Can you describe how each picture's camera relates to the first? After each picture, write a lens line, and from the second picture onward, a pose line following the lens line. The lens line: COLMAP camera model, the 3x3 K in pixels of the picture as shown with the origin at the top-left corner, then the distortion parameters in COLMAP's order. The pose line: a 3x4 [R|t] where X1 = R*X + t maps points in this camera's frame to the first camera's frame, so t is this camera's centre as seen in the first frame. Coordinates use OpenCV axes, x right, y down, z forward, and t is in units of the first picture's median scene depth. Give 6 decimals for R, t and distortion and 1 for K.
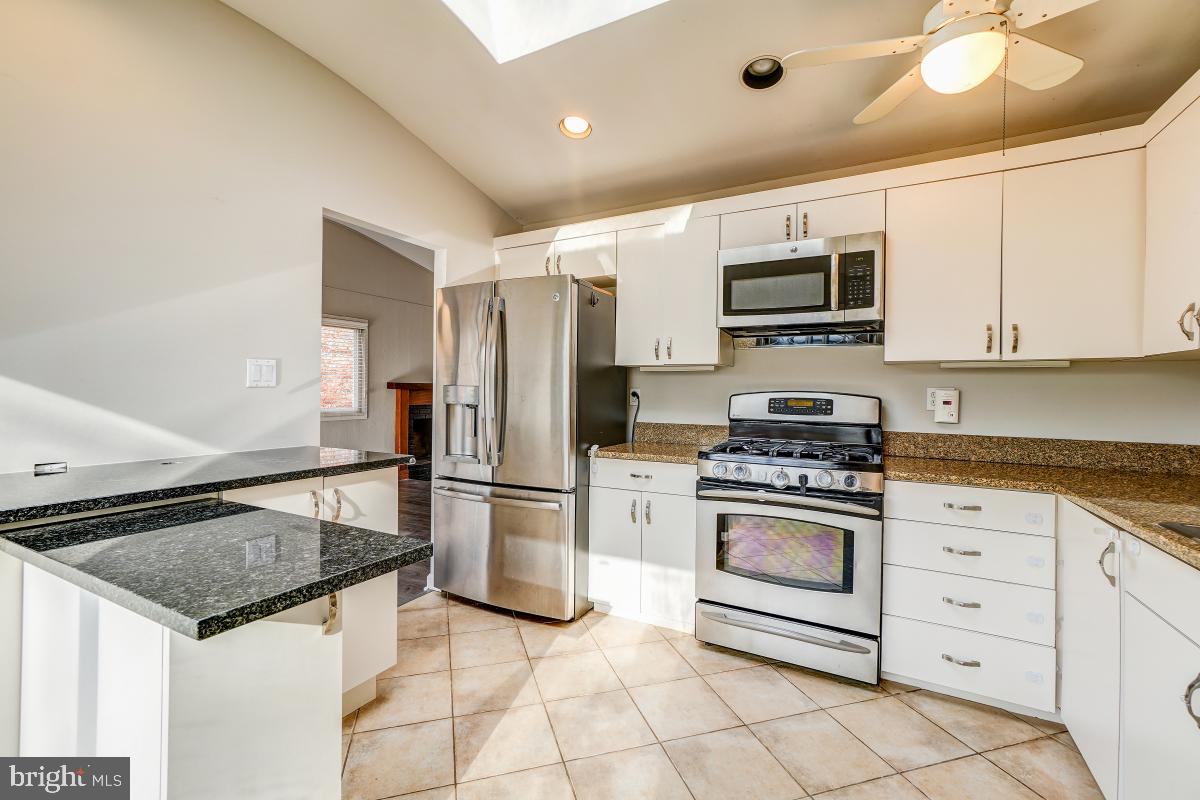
lens RADIAL K [[517.9, 0, 596.2], [0, 517.9, 392.8], [0, 0, 1]] dist [-0.007433, 0.007173]
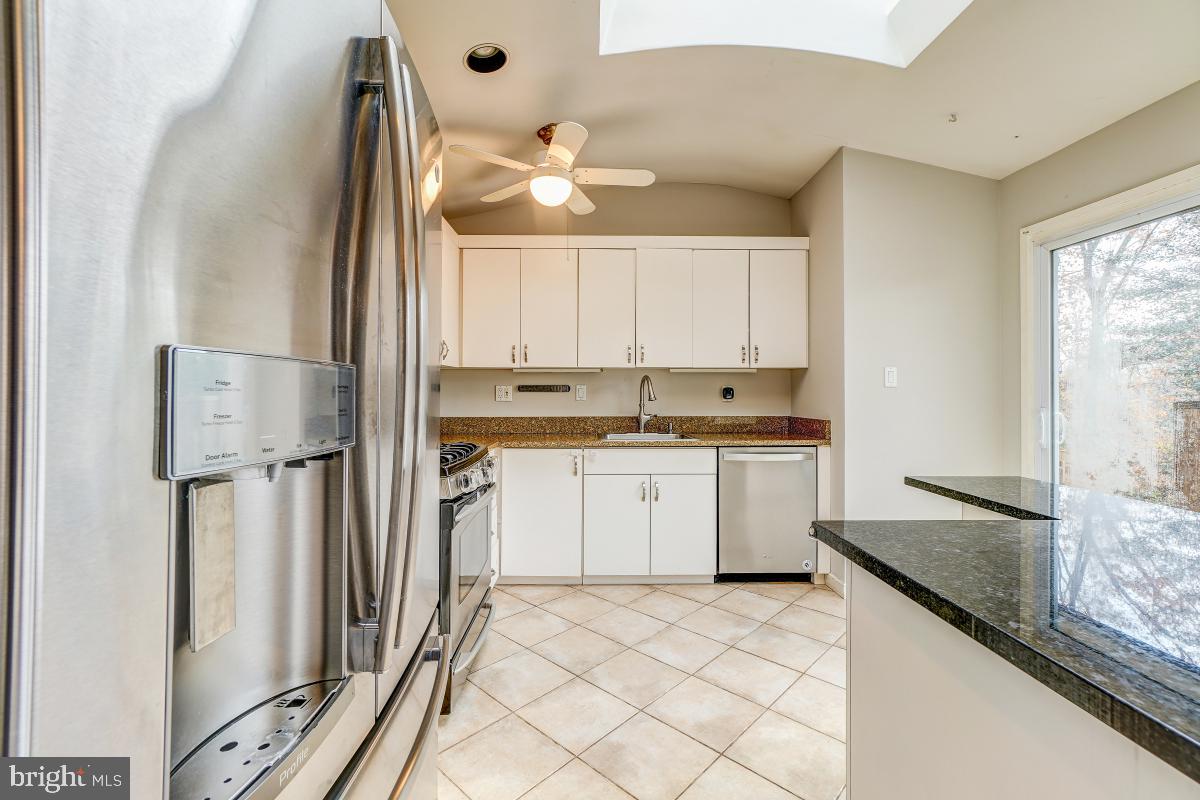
lens RADIAL K [[517.9, 0, 596.1], [0, 517.9, 388.9], [0, 0, 1]] dist [-0.007433, 0.007173]
pose [[-0.491557, -0.006490, 0.870821, -0.568539], [-0.003354, 0.999979, 0.005559, -0.005942], [-0.870839, -0.000188, -0.491568, 1.184070]]
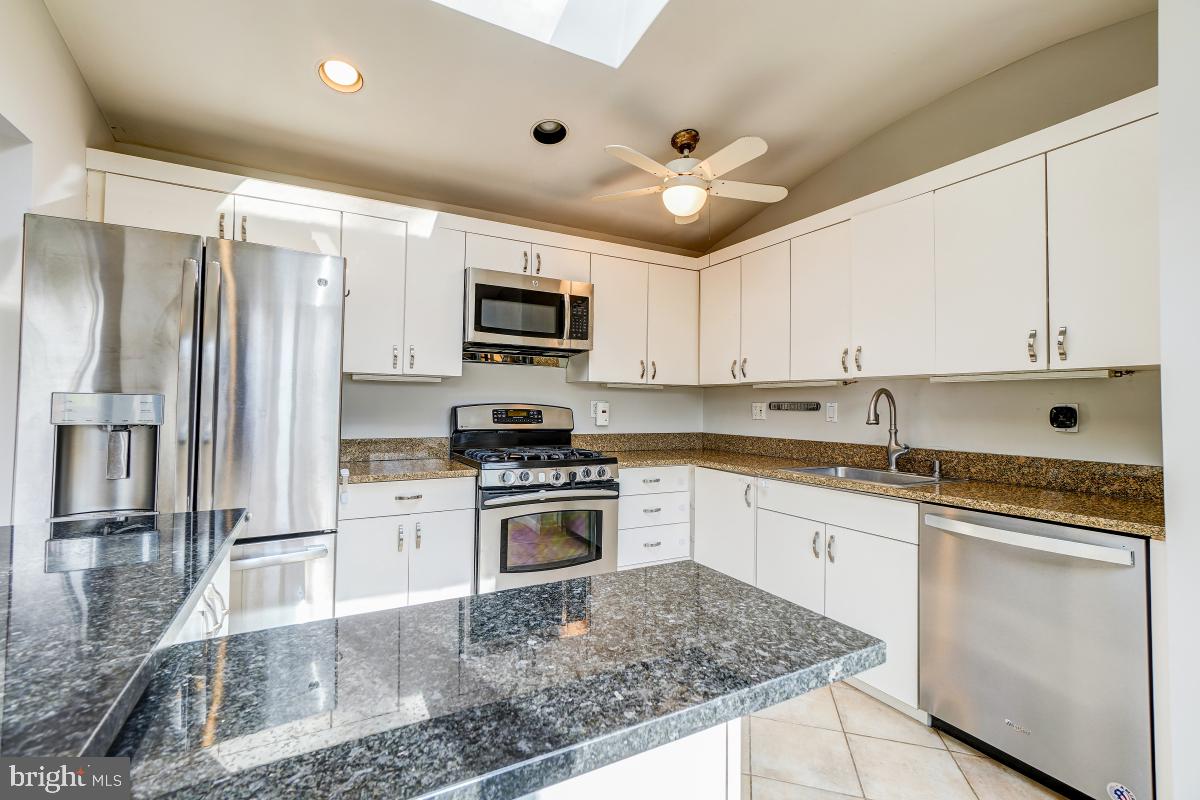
lens RADIAL K [[517.9, 0, 596.8], [0, 517.9, 395.5], [0, 0, 1]] dist [-0.007433, 0.007173]
pose [[0.547358, 0.011612, 0.836818, -0.536938], [-0.003555, 0.999927, -0.011551, -0.008965], [-0.836891, 0.003348, 0.547359, 0.249686]]
